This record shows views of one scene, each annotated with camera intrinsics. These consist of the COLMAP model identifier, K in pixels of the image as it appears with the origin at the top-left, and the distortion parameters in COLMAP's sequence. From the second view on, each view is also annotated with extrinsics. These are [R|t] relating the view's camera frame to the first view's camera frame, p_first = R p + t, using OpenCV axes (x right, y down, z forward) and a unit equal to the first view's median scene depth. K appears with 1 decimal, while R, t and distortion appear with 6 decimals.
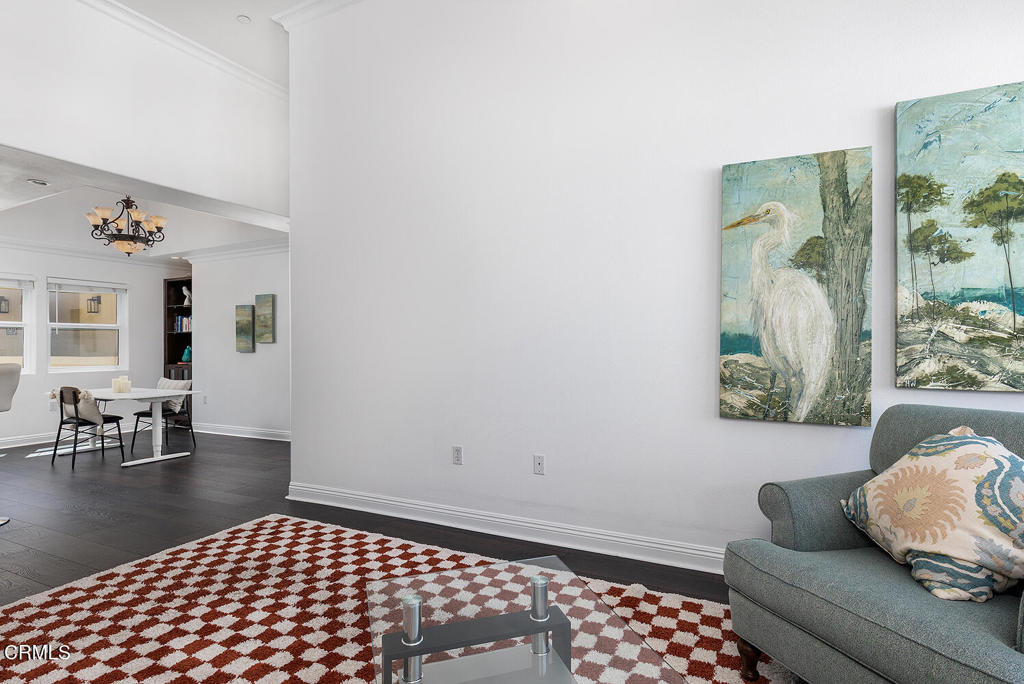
lens RADIAL K [[519.3, 0, 520.3], [0, 519.3, 341.5], [0, 0, 1]] dist [-0.004679, 0.000710]
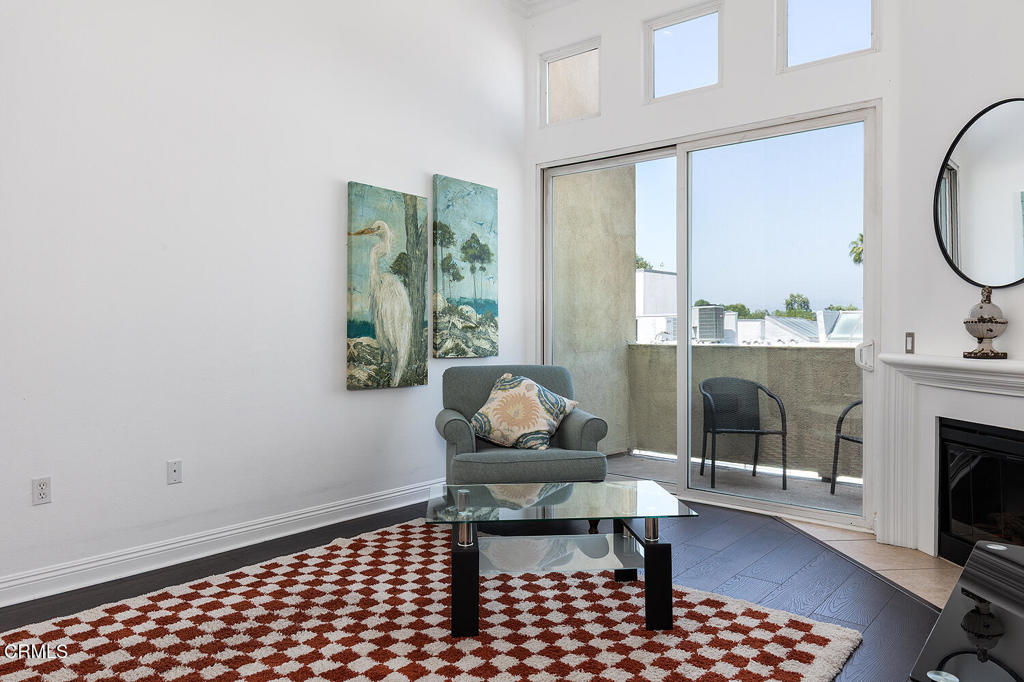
lens RADIAL K [[693.5, 0, 506.1], [0, 693.5, 333.9], [0, 0, 1]] dist [0.000369, -0.000970]
pose [[0.250957, -0.000344, 0.967998, -1.179841], [-0.008571, 0.999960, 0.002578, 0.009309], [-0.967960, -0.008944, 0.250944, 0.263002]]
